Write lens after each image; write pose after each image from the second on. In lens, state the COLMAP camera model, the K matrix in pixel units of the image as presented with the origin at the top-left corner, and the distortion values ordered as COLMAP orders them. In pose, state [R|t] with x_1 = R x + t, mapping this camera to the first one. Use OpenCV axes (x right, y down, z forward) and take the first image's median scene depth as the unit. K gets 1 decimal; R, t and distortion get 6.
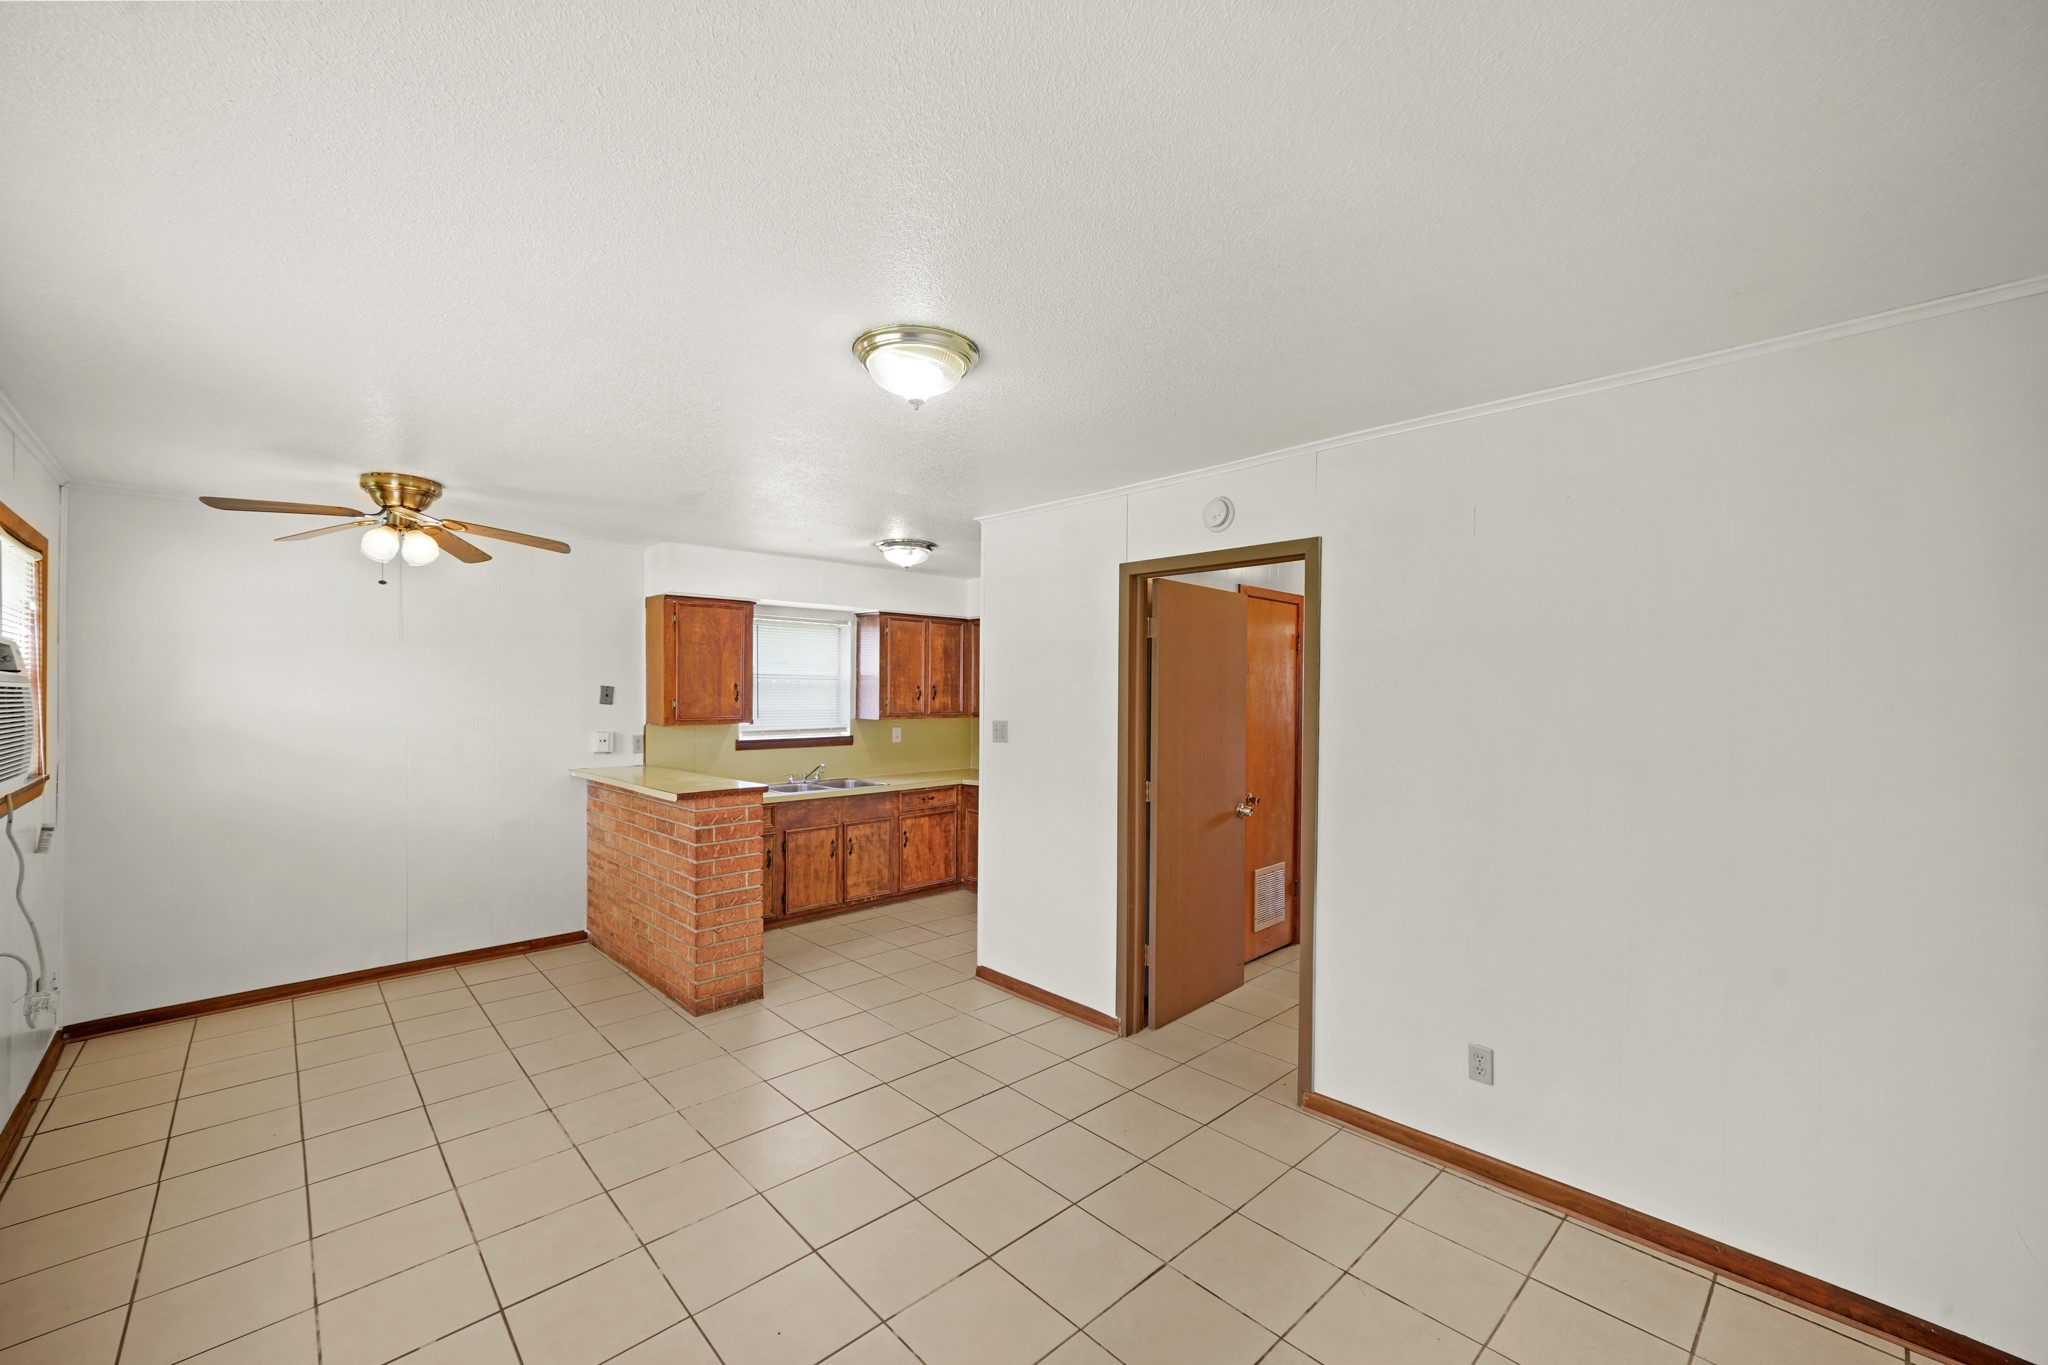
lens RADIAL K [[821.3, 0, 1026.6], [0, 821.3, 691.6], [0, 0, 1]] dist [-0.000139, 0.001124]
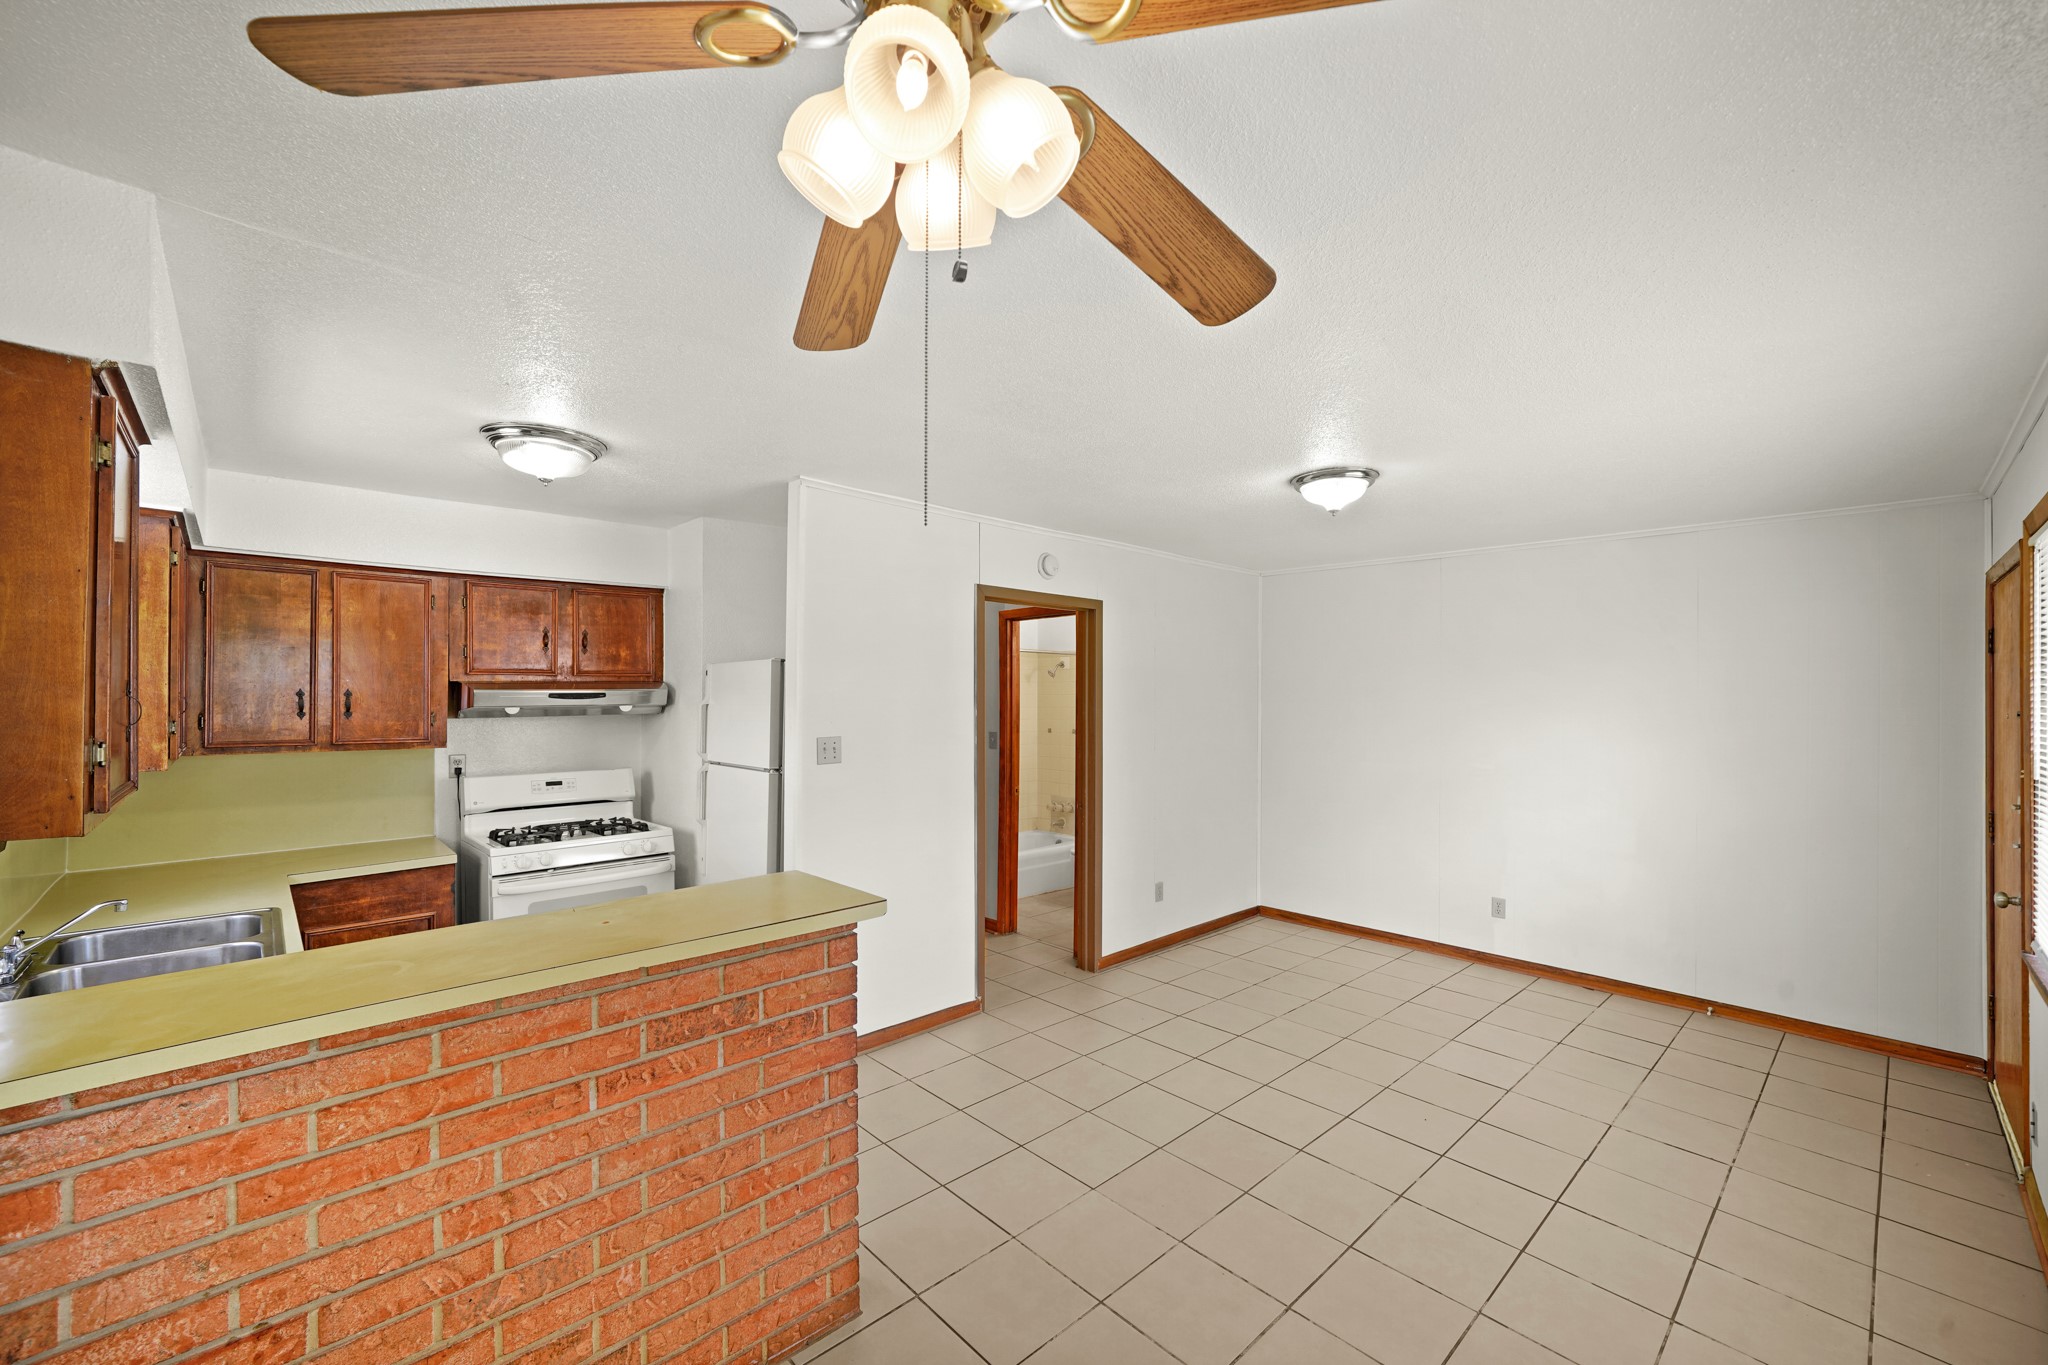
lens RADIAL K [[821.3, 0, 1033.8], [0, 821.3, 686.6], [0, 0, 1]] dist [-0.000139, 0.001124]
pose [[-0.002894, 0.006367, 0.999976, -0.657326], [-0.000397, 0.999980, -0.006368, -0.006971], [-0.999996, -0.000415, -0.002891, 0.620192]]
